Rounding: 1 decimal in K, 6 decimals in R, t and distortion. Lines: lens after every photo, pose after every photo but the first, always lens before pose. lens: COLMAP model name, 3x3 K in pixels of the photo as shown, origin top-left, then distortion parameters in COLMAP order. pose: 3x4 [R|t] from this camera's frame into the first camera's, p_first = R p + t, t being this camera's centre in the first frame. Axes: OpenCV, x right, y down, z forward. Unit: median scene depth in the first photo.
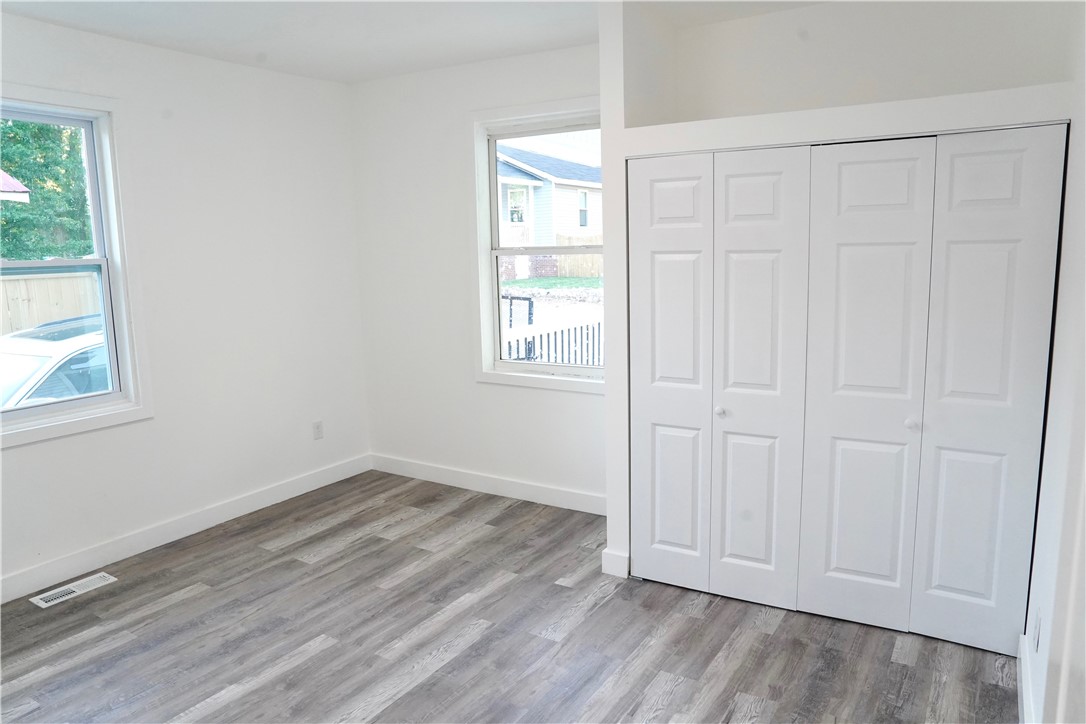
lens RADIAL K [[747.7, 0, 542.9], [0, 747.7, 359.8], [0, 0, 1]] dist [-0.086229, 0.037470]
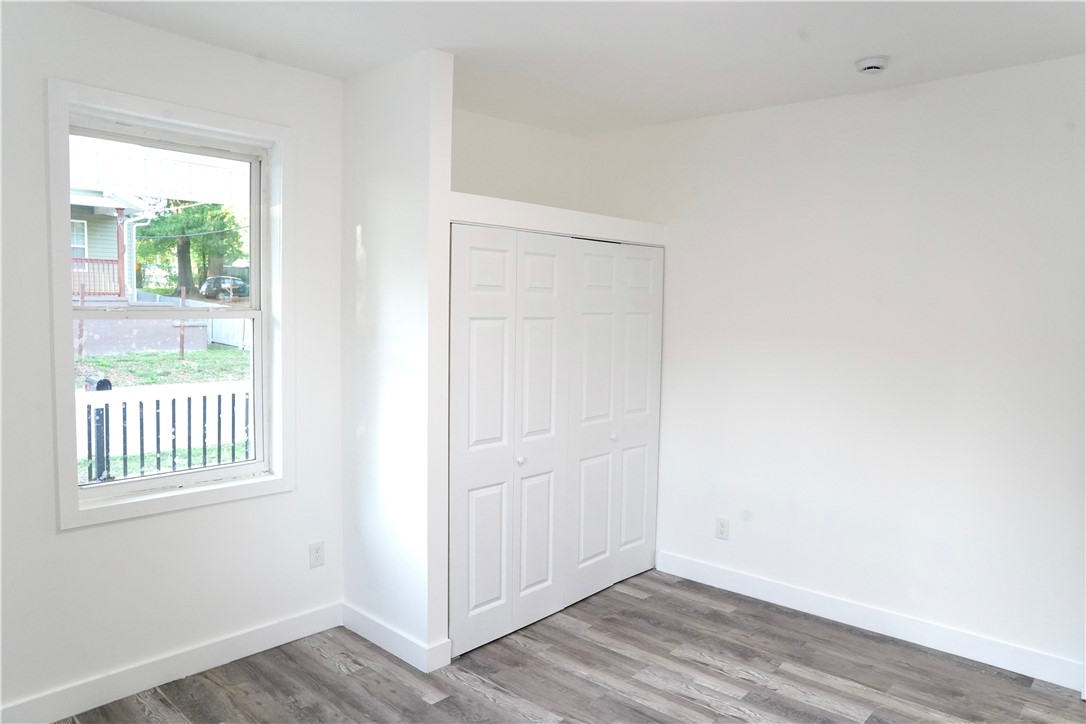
lens RADIAL K [[747.7, 0, 544.2], [0, 747.7, 361.8], [0, 0, 1]] dist [-0.086229, 0.037470]
pose [[0.175250, -0.049581, 0.983275, -0.848211], [0.126204, 0.991623, 0.027508, -0.103994], [-0.976402, 0.119272, 0.180039, 0.748275]]
